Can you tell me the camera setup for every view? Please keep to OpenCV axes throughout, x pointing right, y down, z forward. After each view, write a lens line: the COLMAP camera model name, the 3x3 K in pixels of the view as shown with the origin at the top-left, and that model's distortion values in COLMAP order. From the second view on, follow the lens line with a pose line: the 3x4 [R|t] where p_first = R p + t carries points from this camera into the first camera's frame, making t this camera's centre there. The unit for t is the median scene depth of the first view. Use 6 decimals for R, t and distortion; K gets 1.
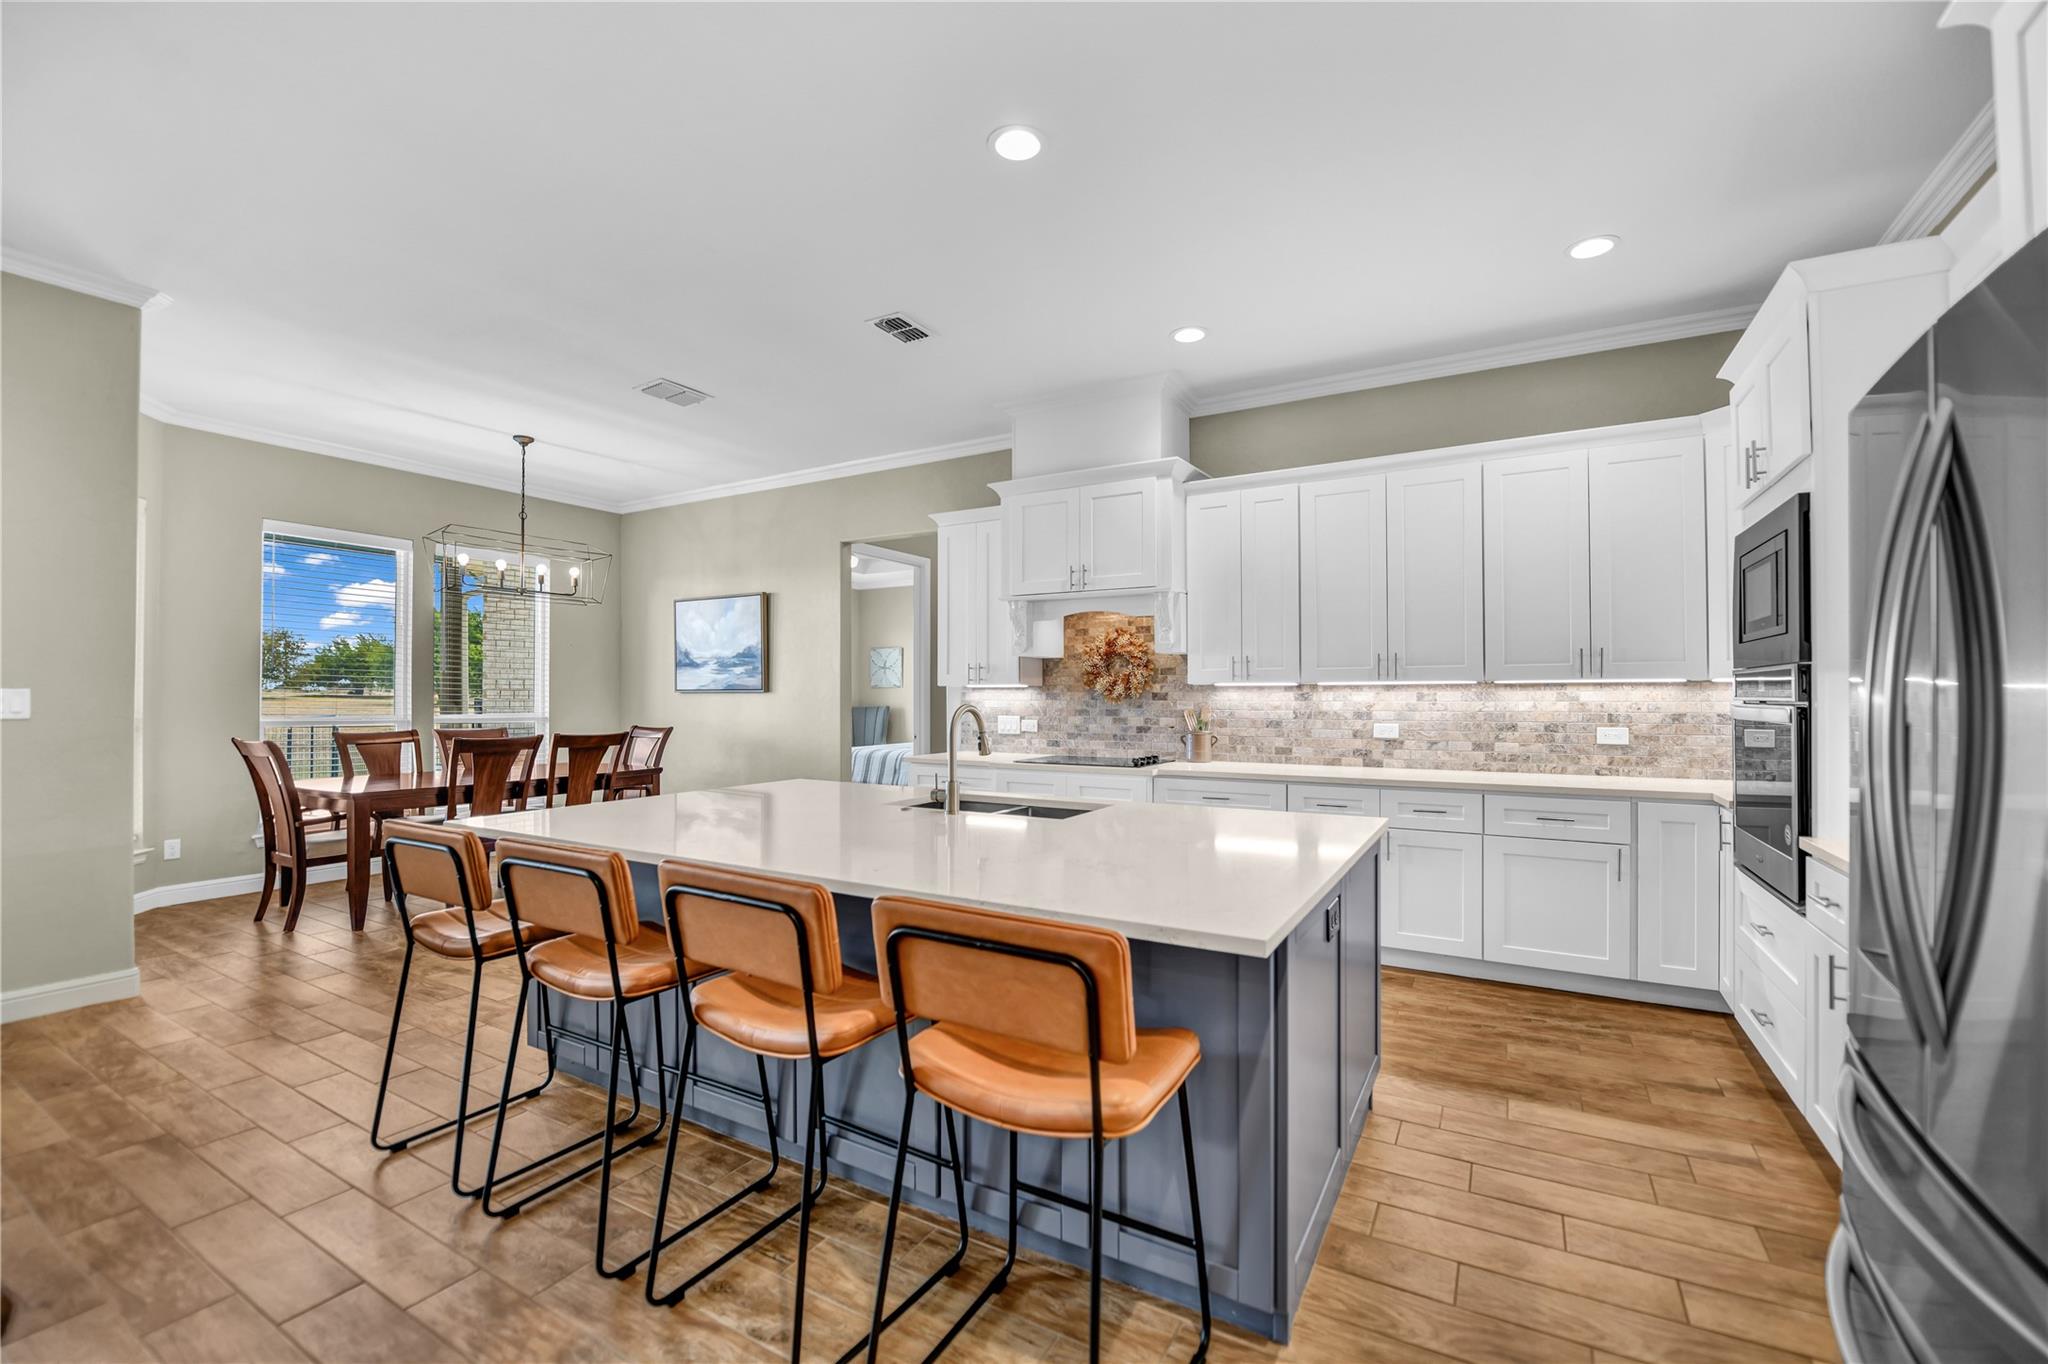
lens RADIAL K [[829.3, 0, 1060.4], [0, 829.3, 688.3], [0, 0, 1]] dist [0.000193, -0.000043]
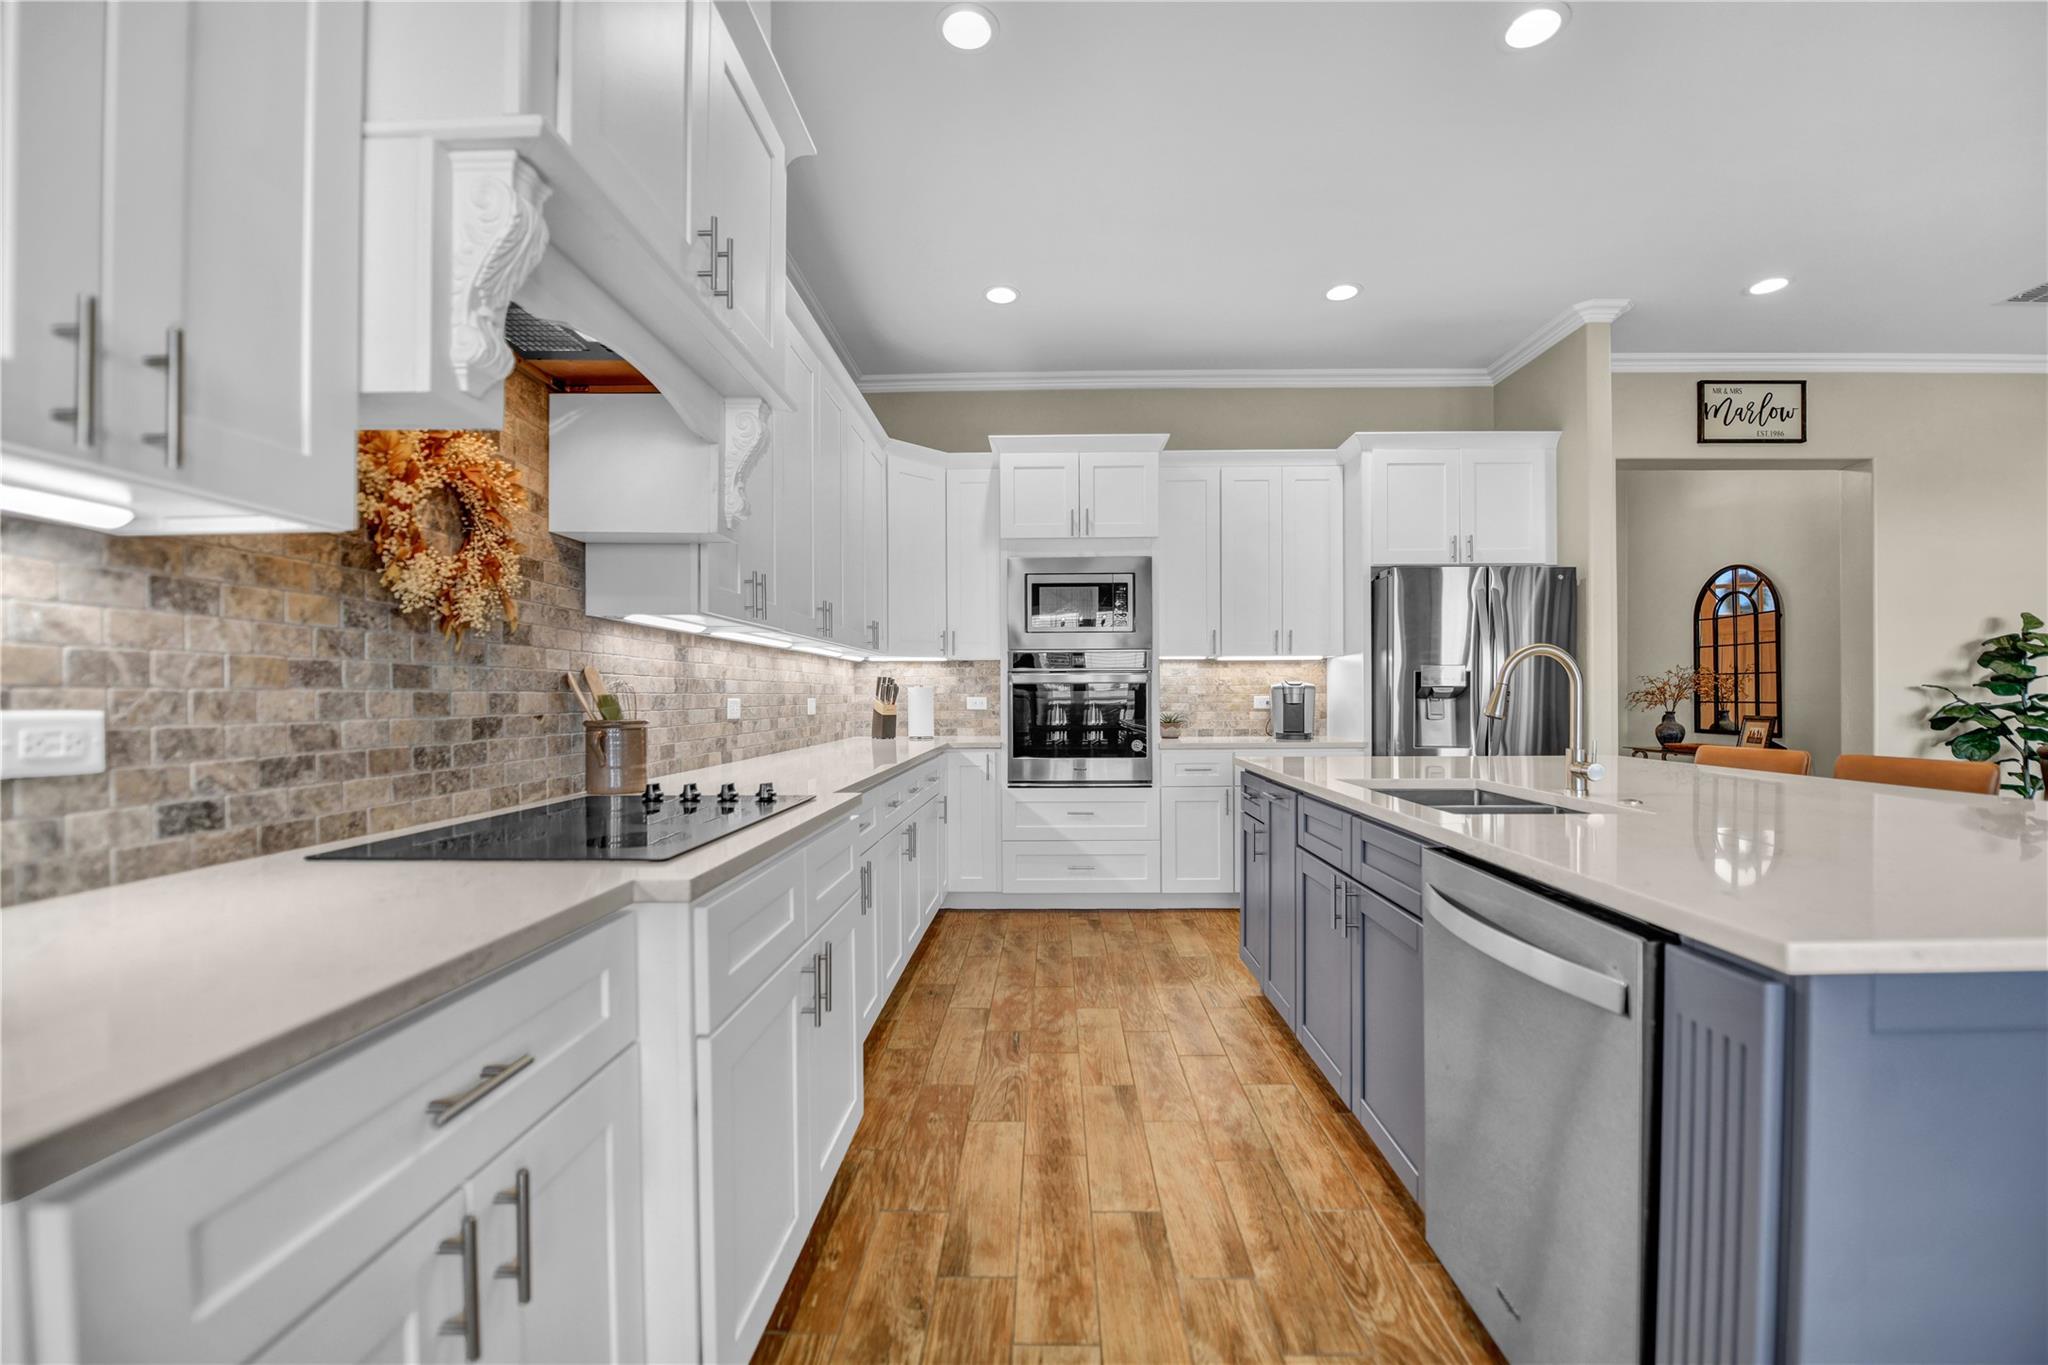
lens RADIAL K [[856.7, 0, 1032.7], [0, 856.7, 702.3], [0, 0, 1]] dist [-0.014798, -0.004478]
pose [[-0.455319, -0.002208, 0.890326, -0.308590], [-0.002397, 0.999996, 0.001254, 0.038295], [-0.890325, -0.001563, -0.455323, 0.953613]]
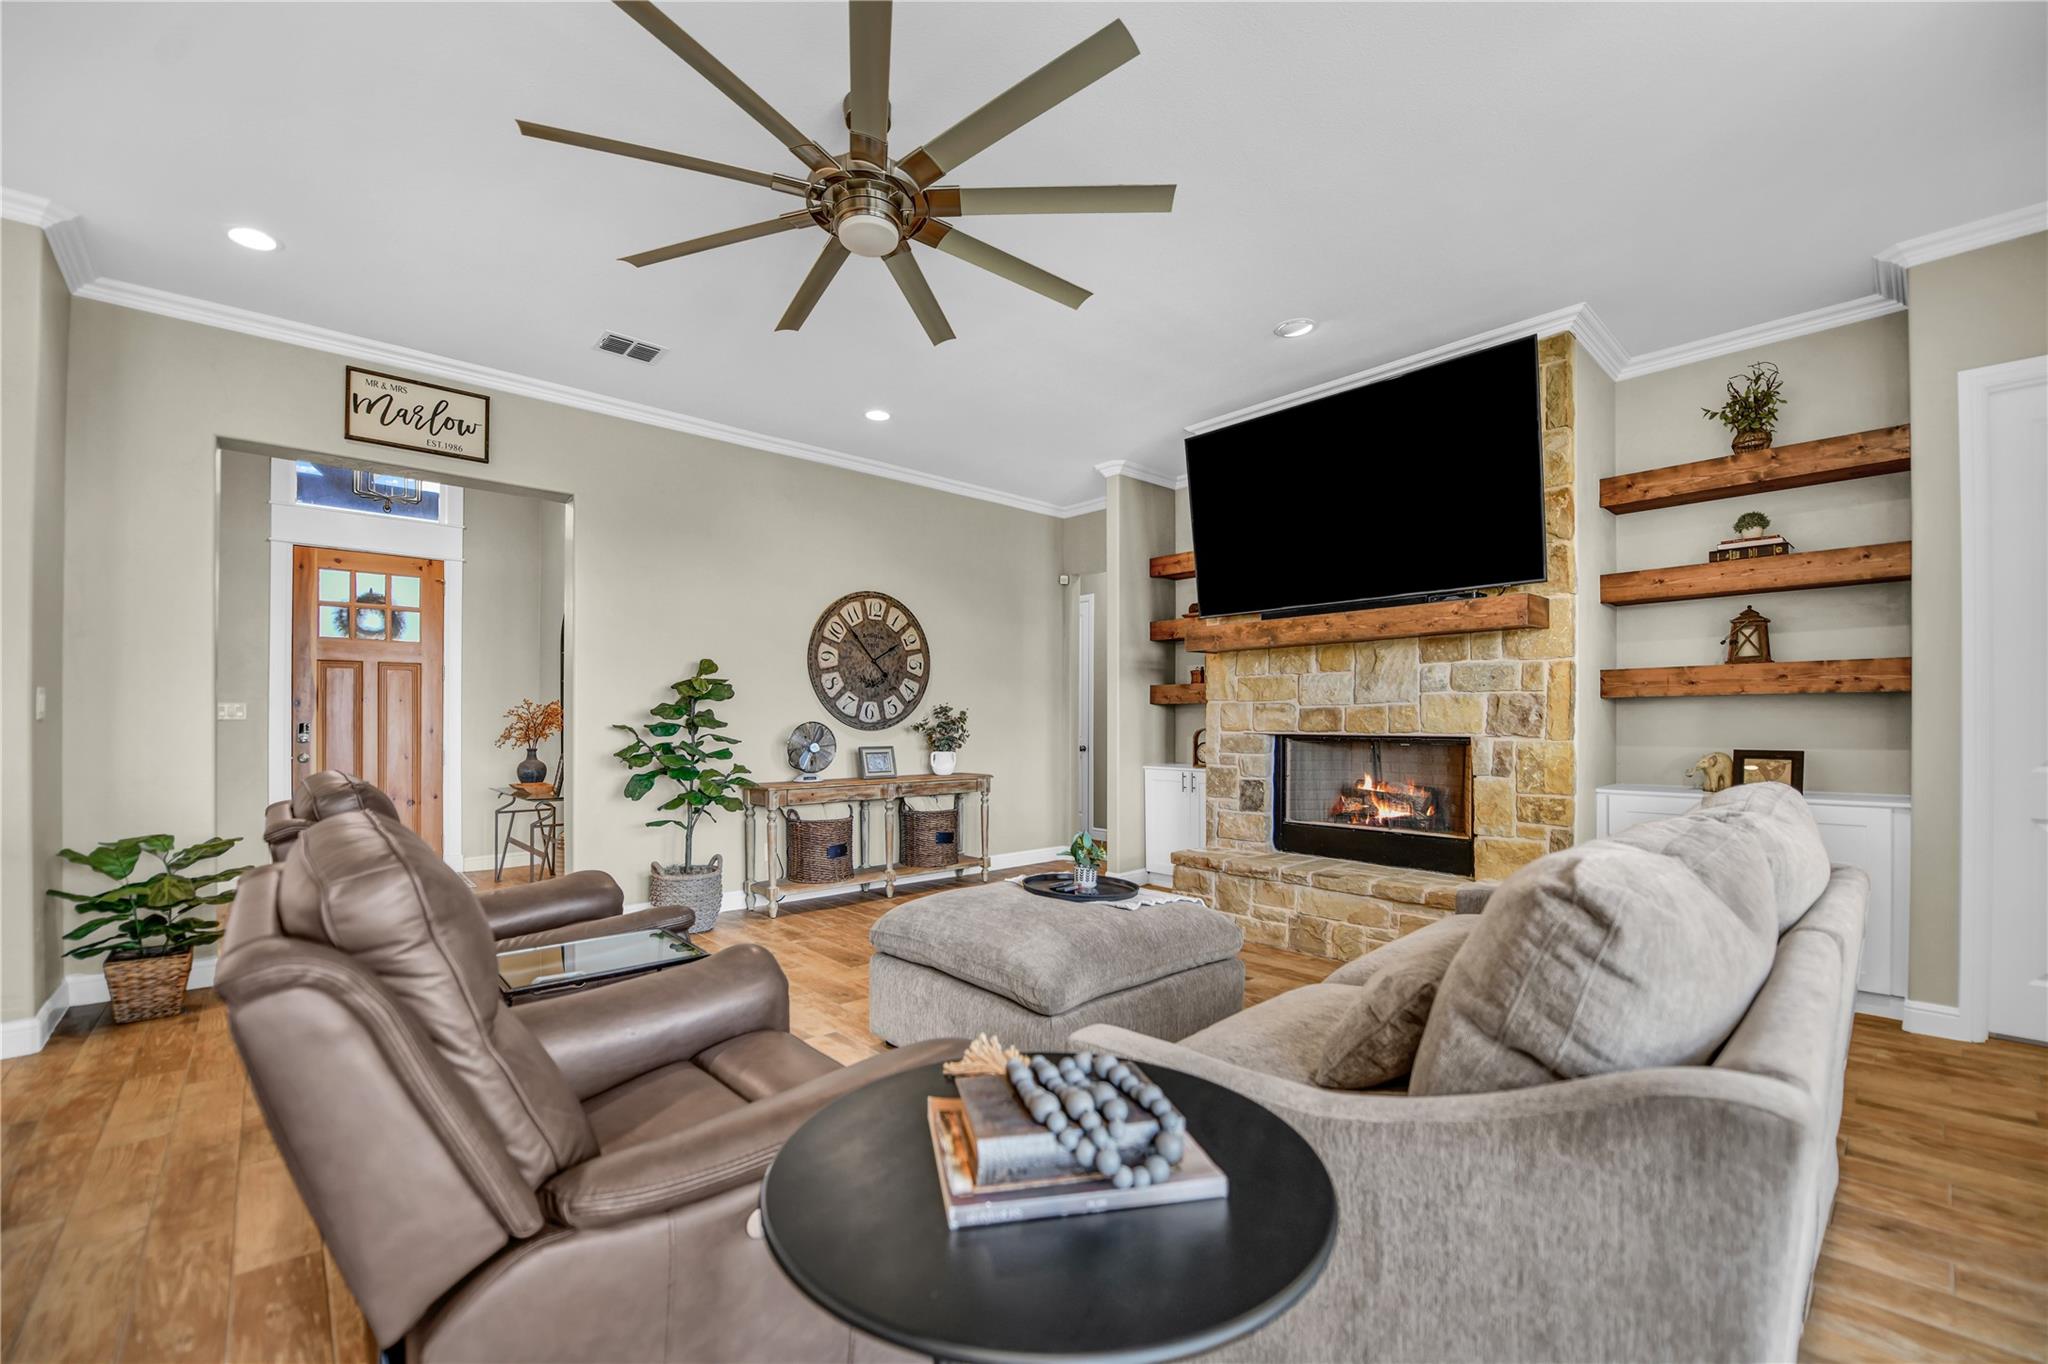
lens RADIAL K [[853.3, 0, 1047.7], [0, 853.3, 724.3], [0, 0, 1]] dist [-0.000477, -0.014764]
pose [[-0.947419, -0.000672, 0.319994, -0.667655], [-0.003458, 0.999961, -0.008138, 0.024428], [-0.319976, -0.008816, -0.947385, 0.443479]]
